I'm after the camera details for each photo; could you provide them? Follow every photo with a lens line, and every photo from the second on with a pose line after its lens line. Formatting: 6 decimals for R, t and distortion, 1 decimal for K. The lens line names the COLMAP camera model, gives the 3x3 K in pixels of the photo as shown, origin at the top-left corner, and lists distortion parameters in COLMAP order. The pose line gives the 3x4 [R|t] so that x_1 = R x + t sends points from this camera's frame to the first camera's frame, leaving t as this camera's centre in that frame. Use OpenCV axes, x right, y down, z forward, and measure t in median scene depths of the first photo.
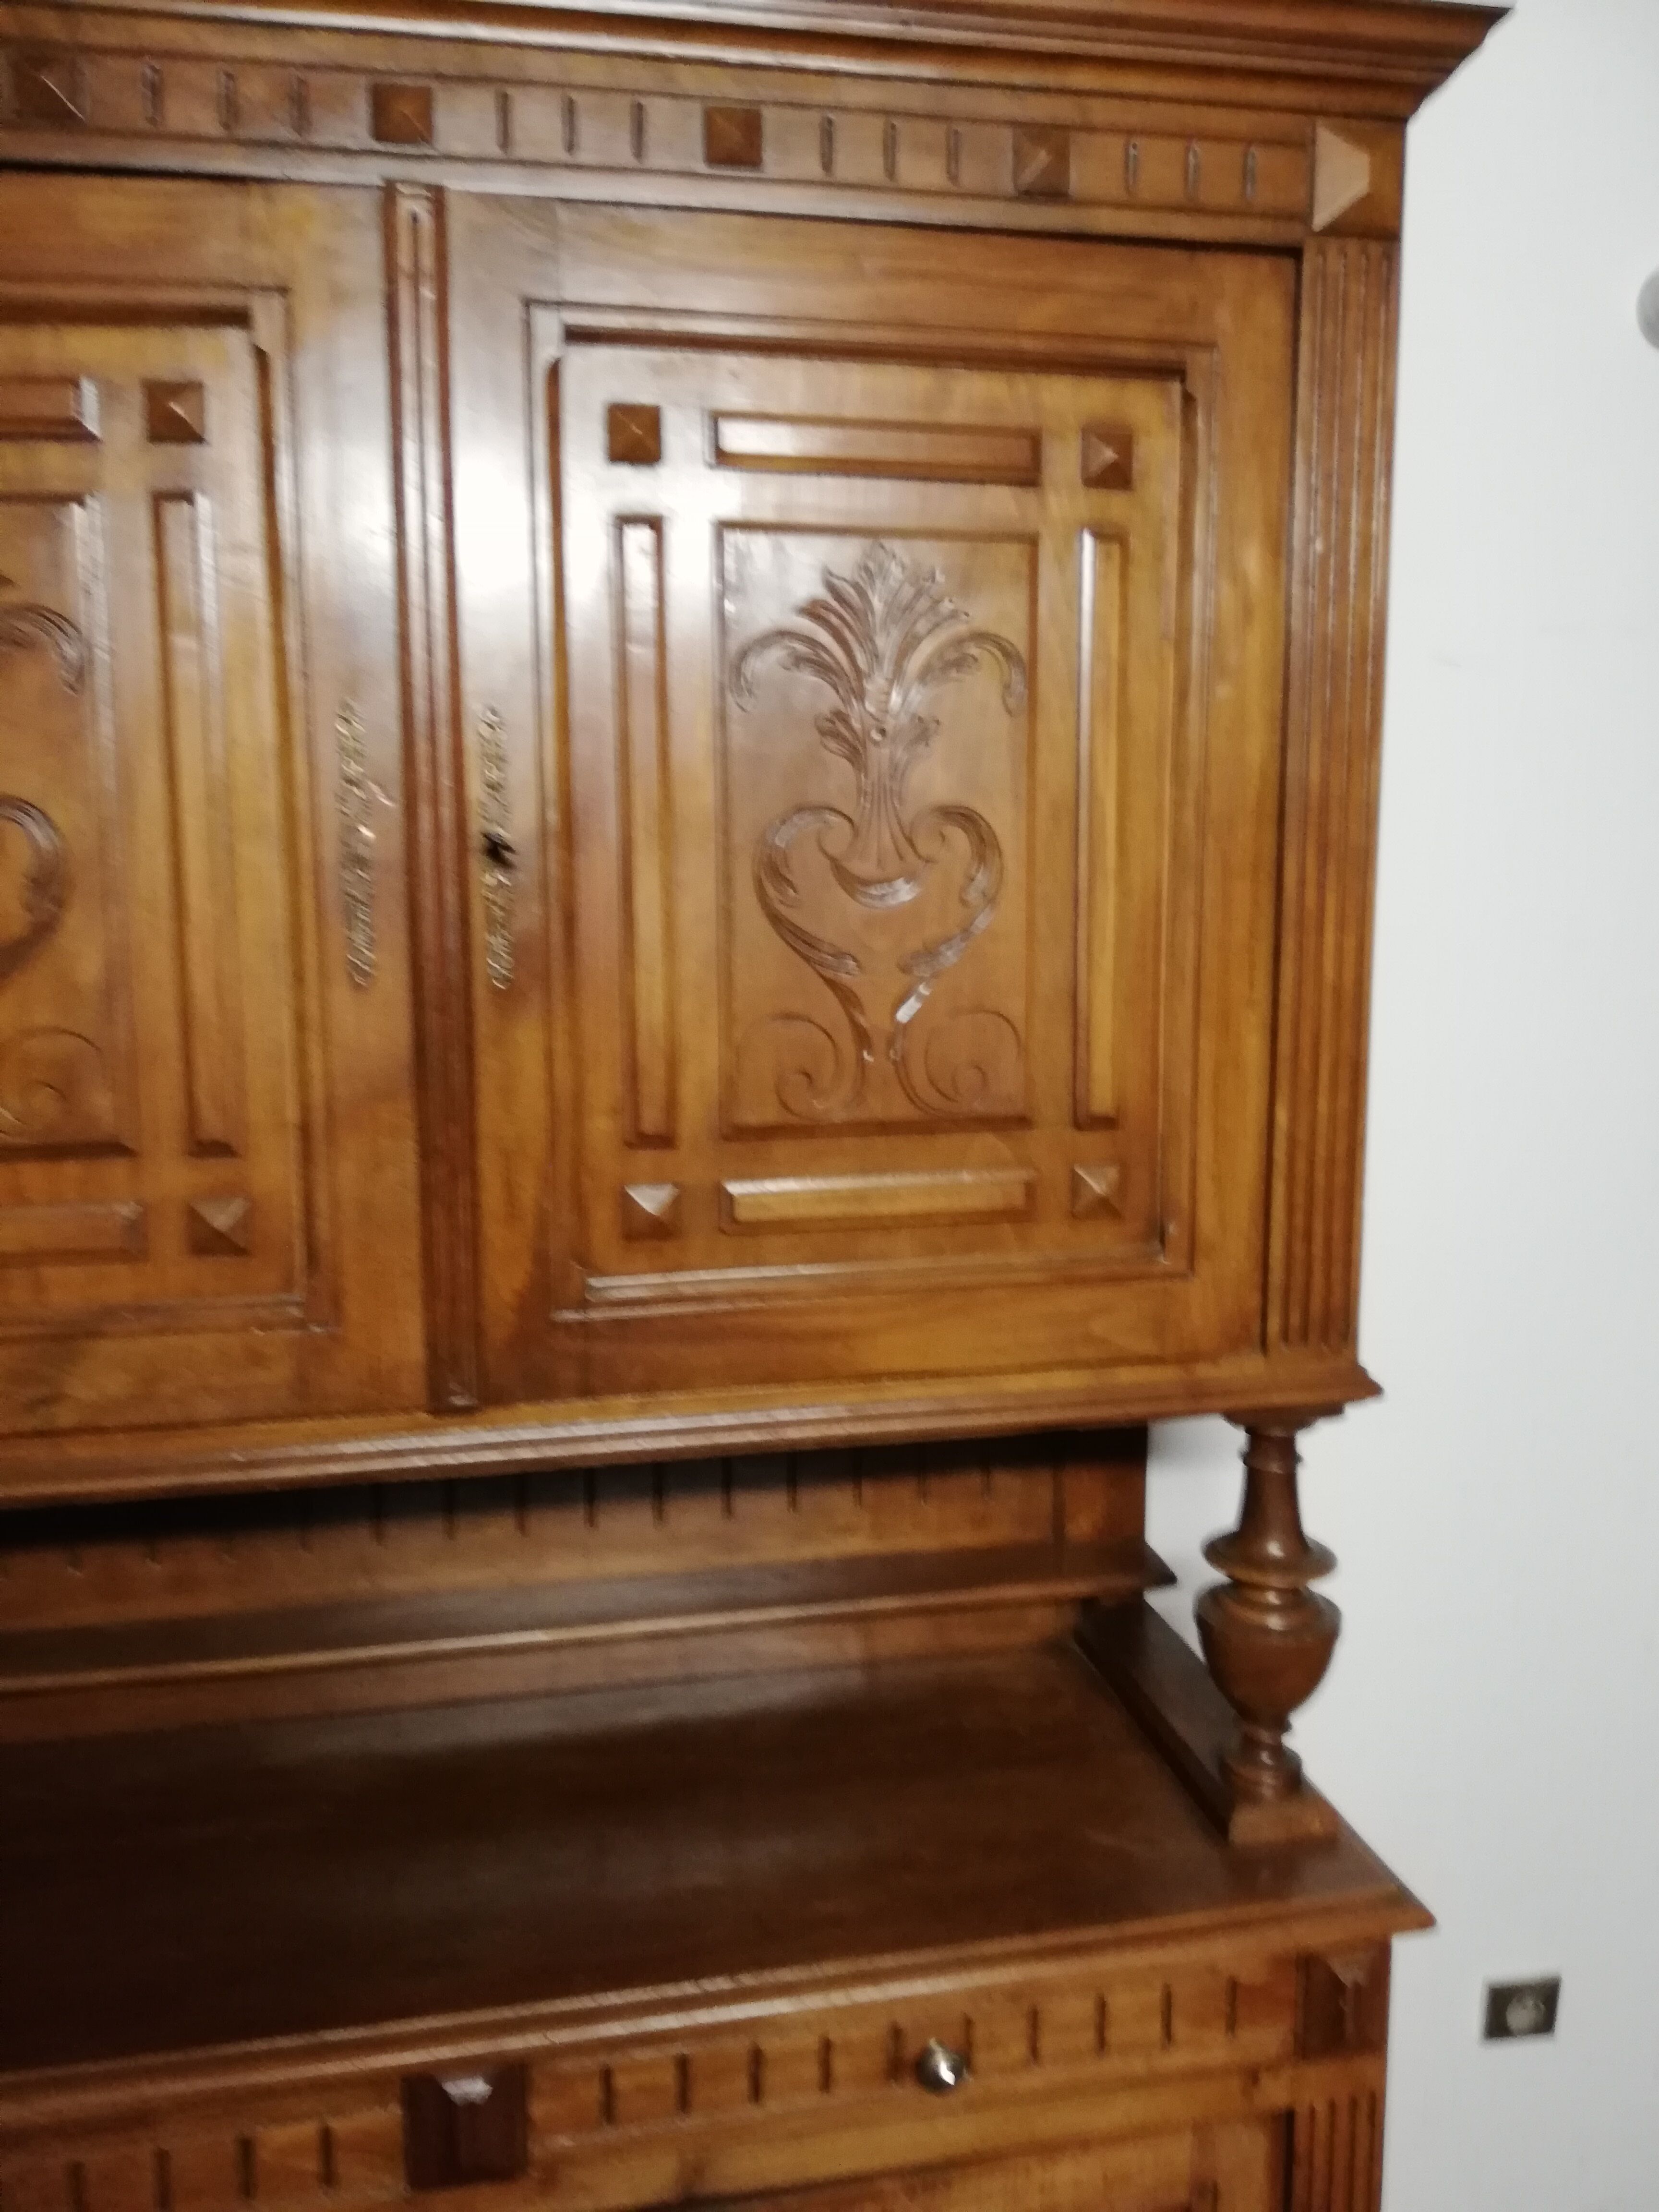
lens RADIAL K [[1680.3, 0, 833.5], [0, 1680.3, 1148.0], [0, 0, 1]] dist [0.001220, -0.009560]
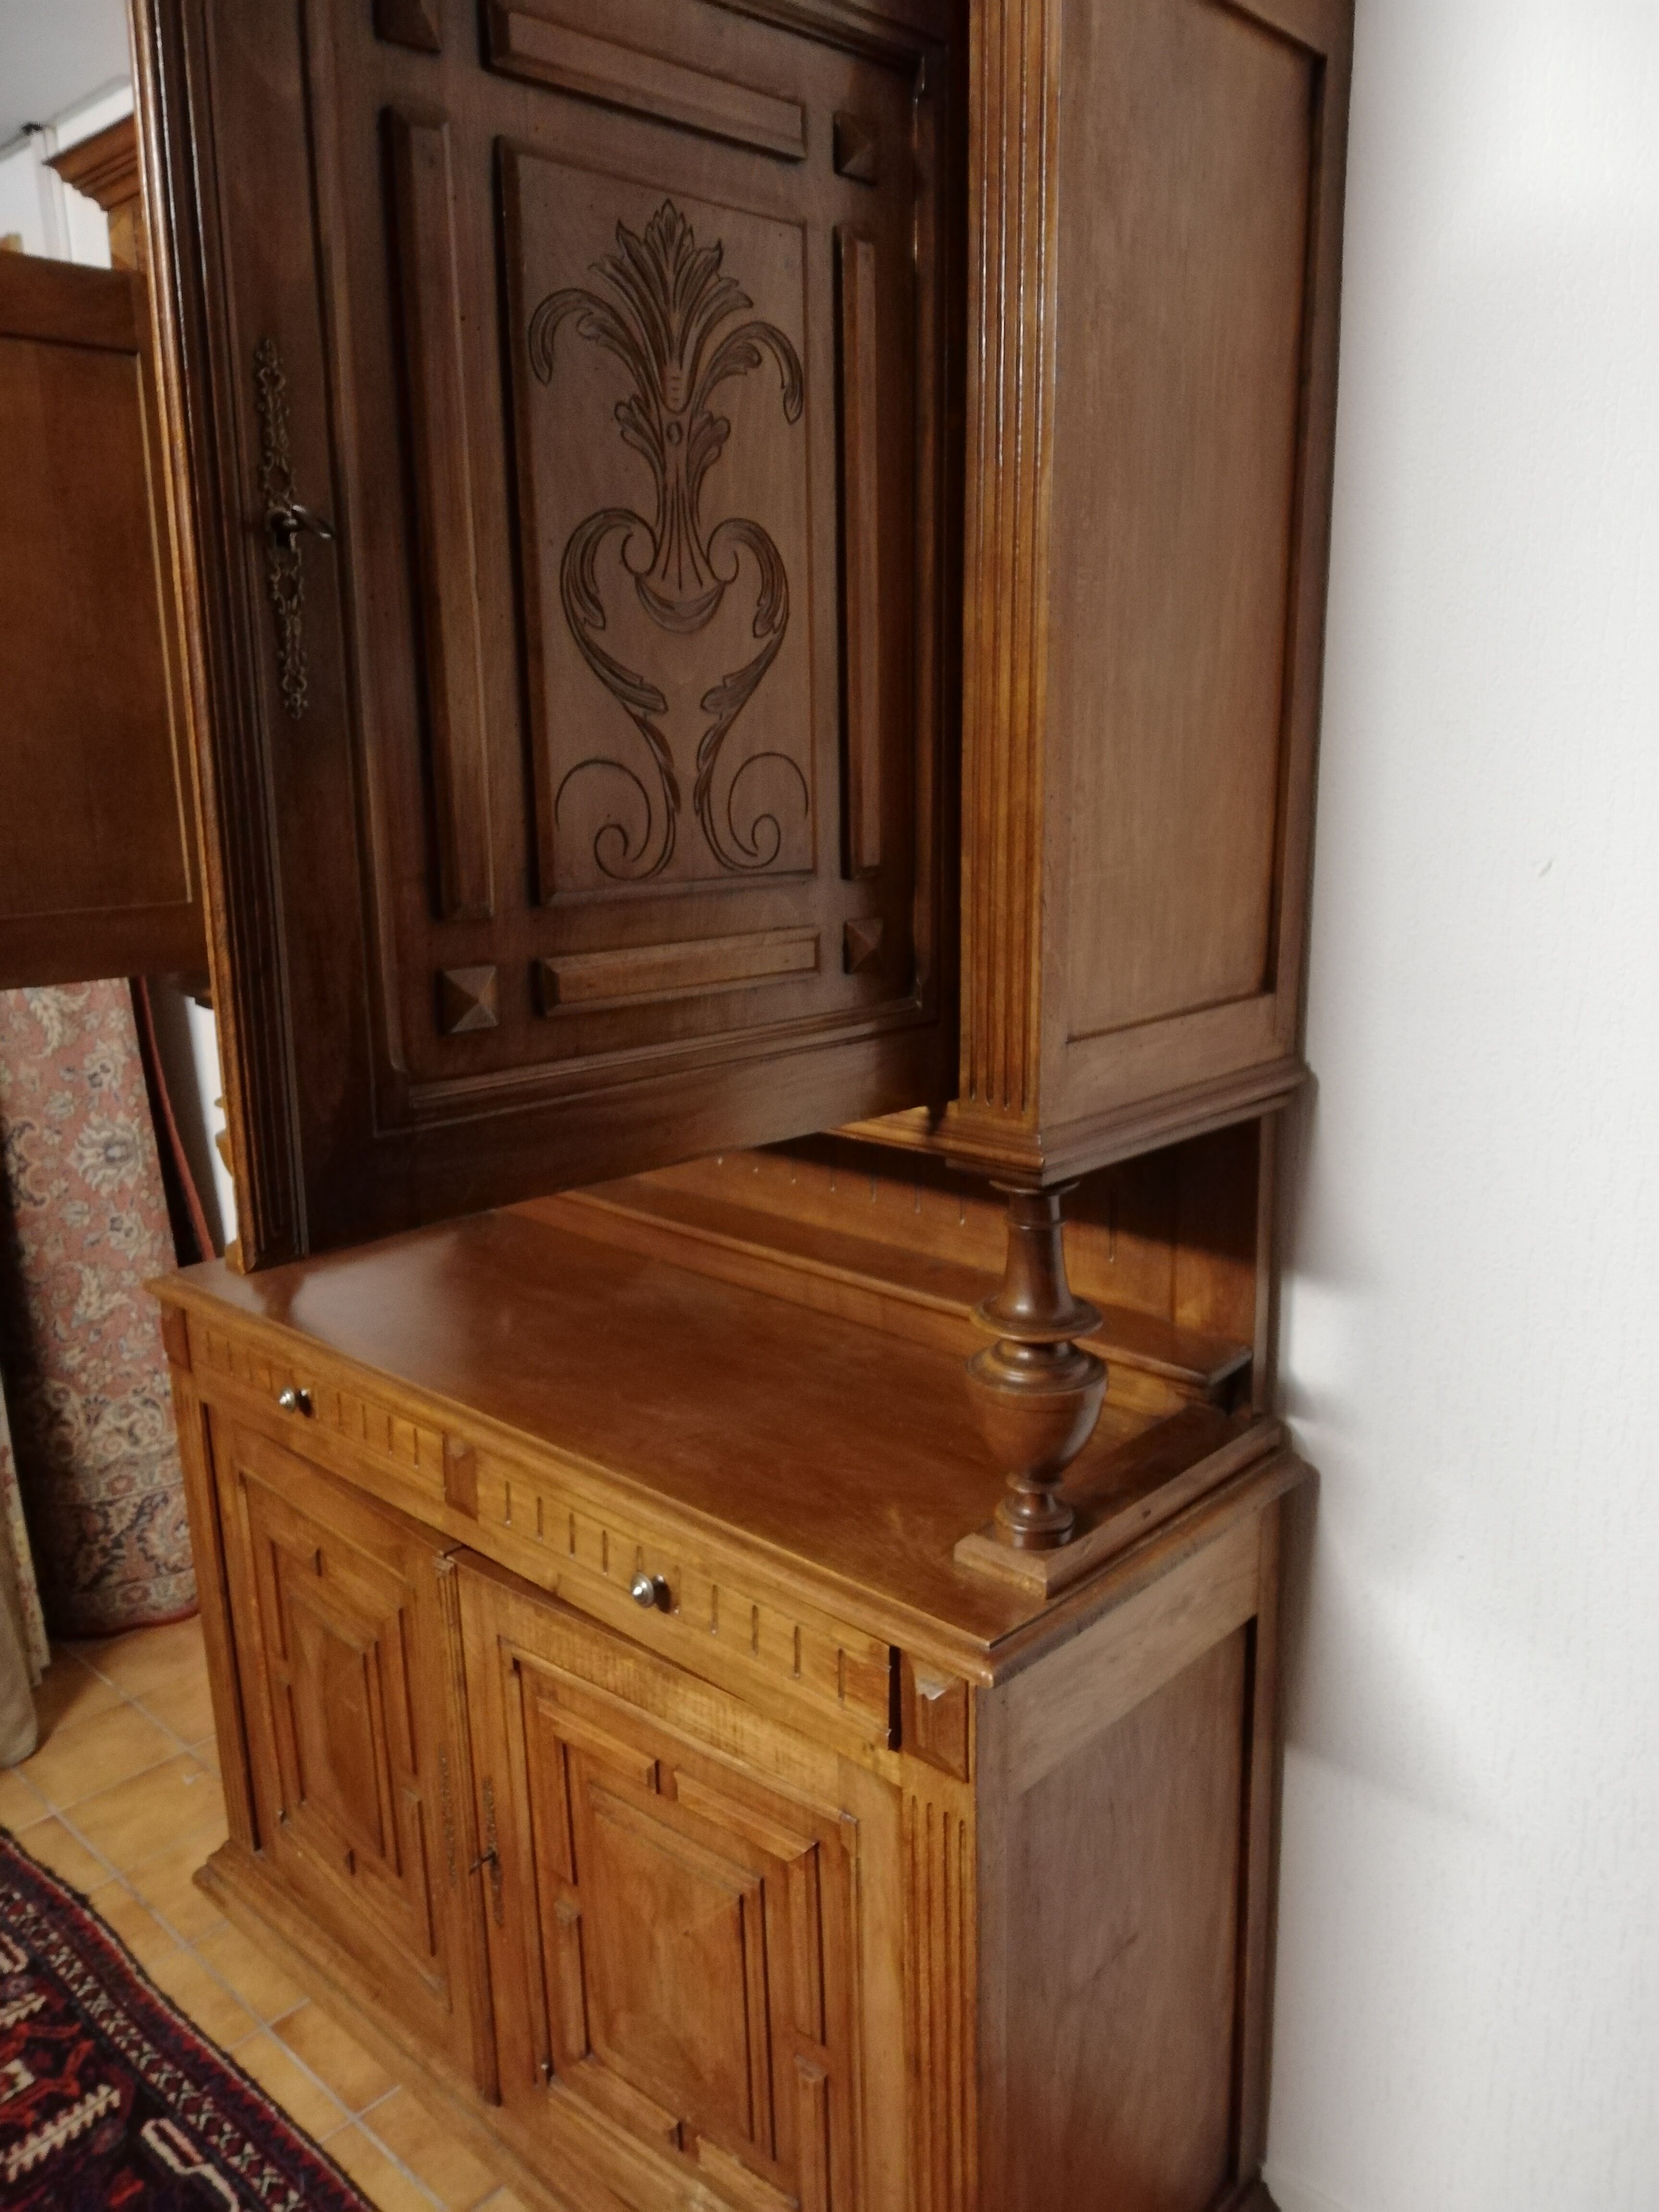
lens RADIAL K [[1619.5, 0, 824.2], [0, 1619.5, 1139.3], [0, 0, 1]] dist [0.047644, -0.056957]
pose [[0.576460, 0.187217, -0.795389, 1.061027], [-0.112037, 0.982315, 0.150016, 0.011835], [0.809408, 0.002635, 0.587241, 0.384625]]
